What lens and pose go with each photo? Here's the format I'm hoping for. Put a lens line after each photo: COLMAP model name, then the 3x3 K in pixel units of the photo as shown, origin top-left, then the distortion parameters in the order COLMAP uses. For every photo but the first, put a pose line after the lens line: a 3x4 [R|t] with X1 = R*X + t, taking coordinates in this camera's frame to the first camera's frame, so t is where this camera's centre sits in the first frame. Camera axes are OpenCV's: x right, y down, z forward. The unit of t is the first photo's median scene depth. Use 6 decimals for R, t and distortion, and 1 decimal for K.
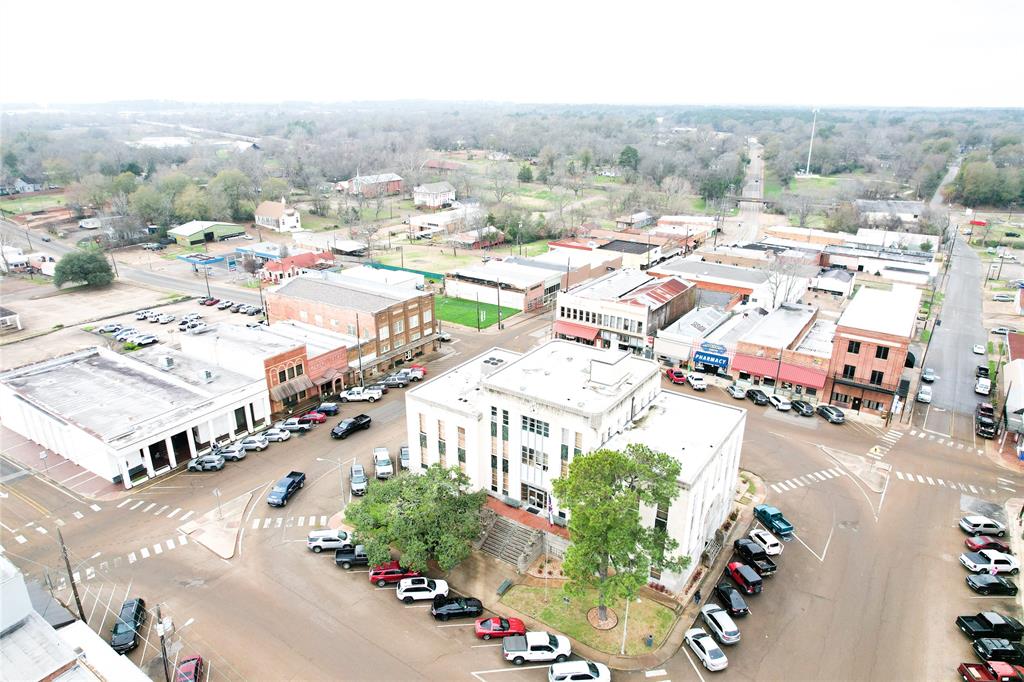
lens RADIAL K [[649.5, 0, 513.3], [0, 649.5, 347.4], [0, 0, 1]] dist [-0.088883, 0.071847]
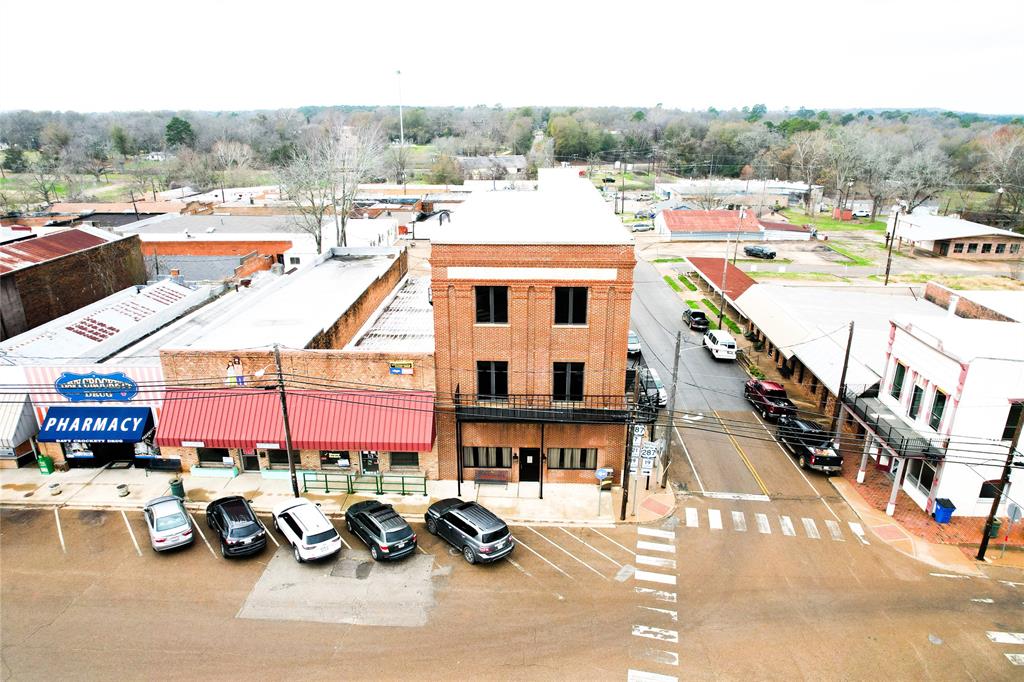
lens RADIAL K [[649.5, 0, 513.3], [0, 649.5, 347.4], [0, 0, 1]] dist [-0.088883, 0.071847]
pose [[0.843839, -0.186829, 0.503021, 0.362301], [0.194133, 0.980223, 0.038402, 0.010273], [-0.500247, 0.065248, 0.863421, 0.688453]]
